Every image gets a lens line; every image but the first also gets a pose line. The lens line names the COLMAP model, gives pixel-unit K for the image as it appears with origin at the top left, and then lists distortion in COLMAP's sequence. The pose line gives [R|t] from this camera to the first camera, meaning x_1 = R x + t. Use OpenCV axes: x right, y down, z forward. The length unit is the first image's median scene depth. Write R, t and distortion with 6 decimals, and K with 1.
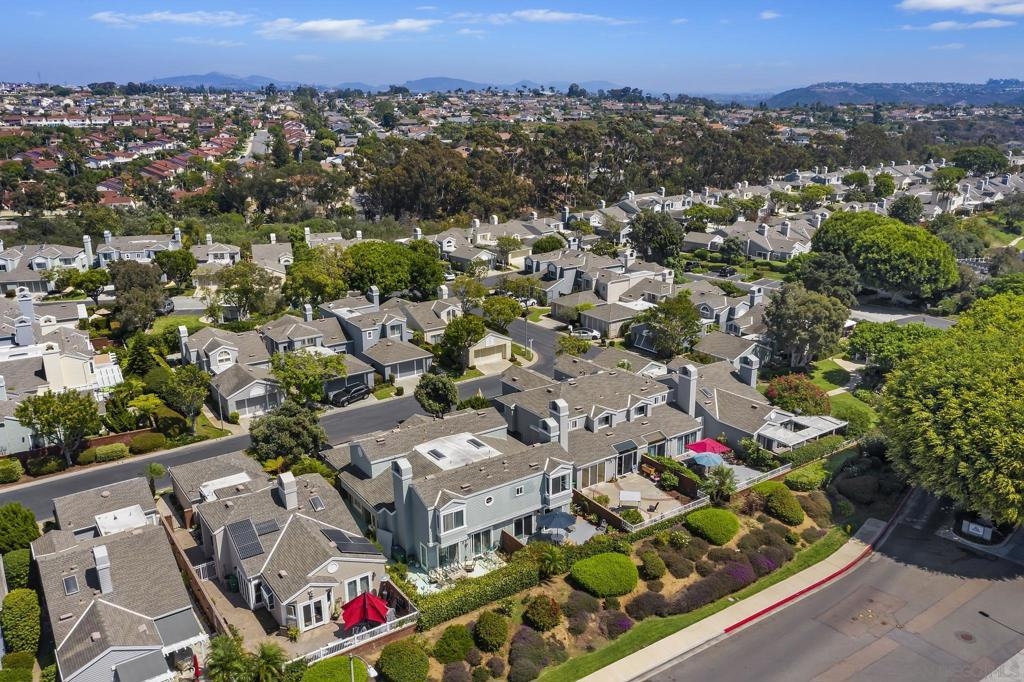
lens RADIAL K [[829.2, 0, 512.9], [0, 829.2, 339.6], [0, 0, 1]] dist [-0.014033, -0.002110]
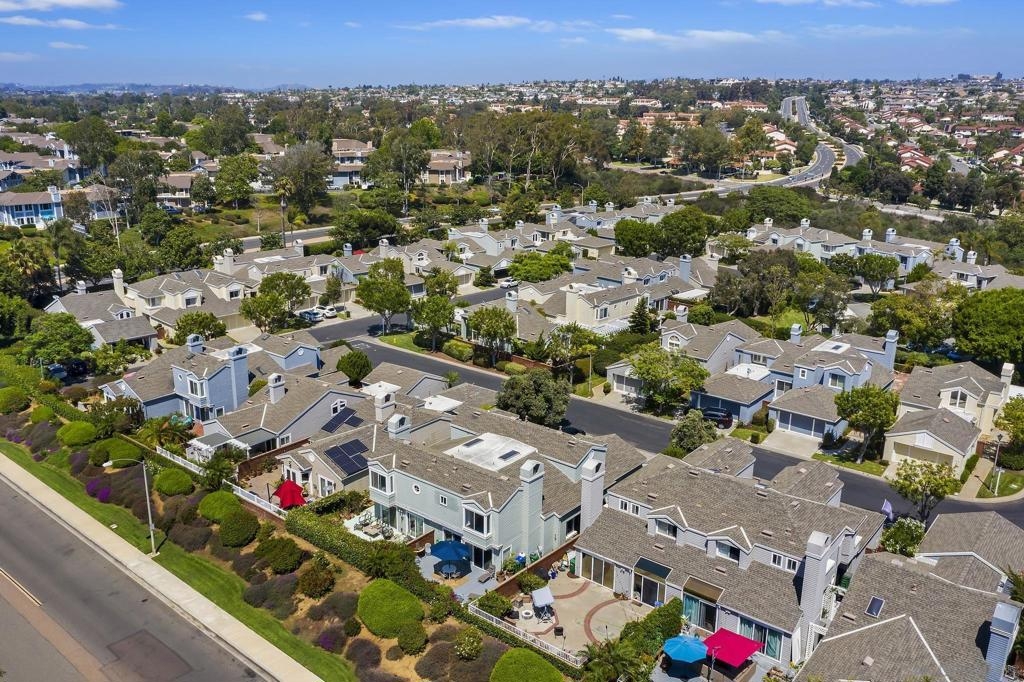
lens RADIAL K [[829.2, 0, 513.1], [0, 829.2, 342.6], [0, 0, 1]] dist [-0.014033, -0.002110]
pose [[0.290968, 0.295783, -0.909863, 0.872143], [-0.295497, 0.932297, 0.208578, -0.217663], [0.909956, 0.208172, 0.358671, 0.707226]]
